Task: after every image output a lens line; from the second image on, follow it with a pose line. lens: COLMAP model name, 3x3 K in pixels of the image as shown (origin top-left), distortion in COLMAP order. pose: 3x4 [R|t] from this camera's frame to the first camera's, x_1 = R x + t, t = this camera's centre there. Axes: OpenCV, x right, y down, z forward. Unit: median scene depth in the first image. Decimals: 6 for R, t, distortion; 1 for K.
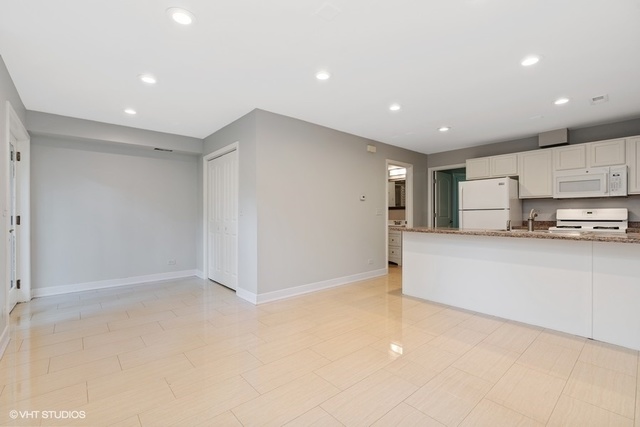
lens RADIAL K [[292.1, 0, 320.1], [0, 292.1, 214.8], [0, 0, 1]] dist [-0.013767, -0.000435]
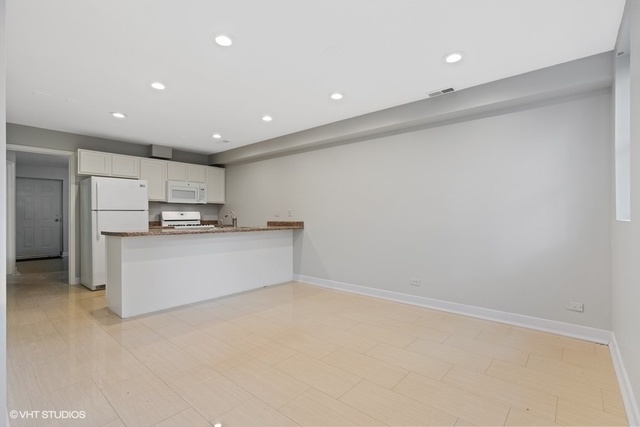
lens RADIAL K [[300.4, 0, 320.8], [0, 300.4, 214.0], [0, 0, 1]] dist [-0.000879, 0.000407]
pose [[-0.164462, 0.008597, 0.986346, -0.572508], [0.001367, 0.999963, -0.008488, 0.003427], [-0.986383, -0.000047, -0.164467, 0.598586]]
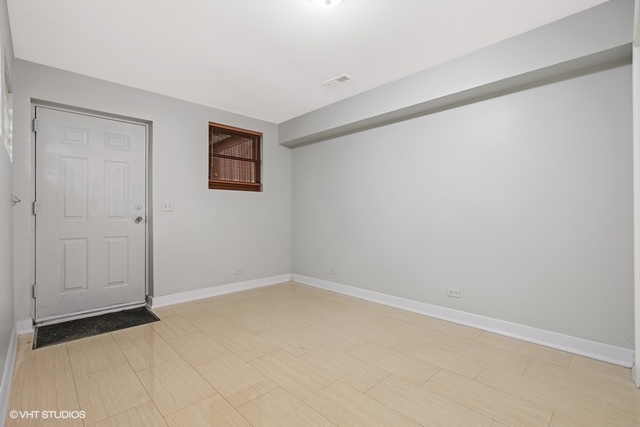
lens RADIAL K [[292.1, 0, 321.8], [0, 292.1, 210.6], [0, 0, 1]] dist [-0.013767, -0.000435]
pose [[-0.066026, 0.005773, 0.997801, 0.848991], [-0.000050, 0.999983, -0.005789, 0.006200], [-0.997818, -0.000432, -0.066025, 1.545471]]
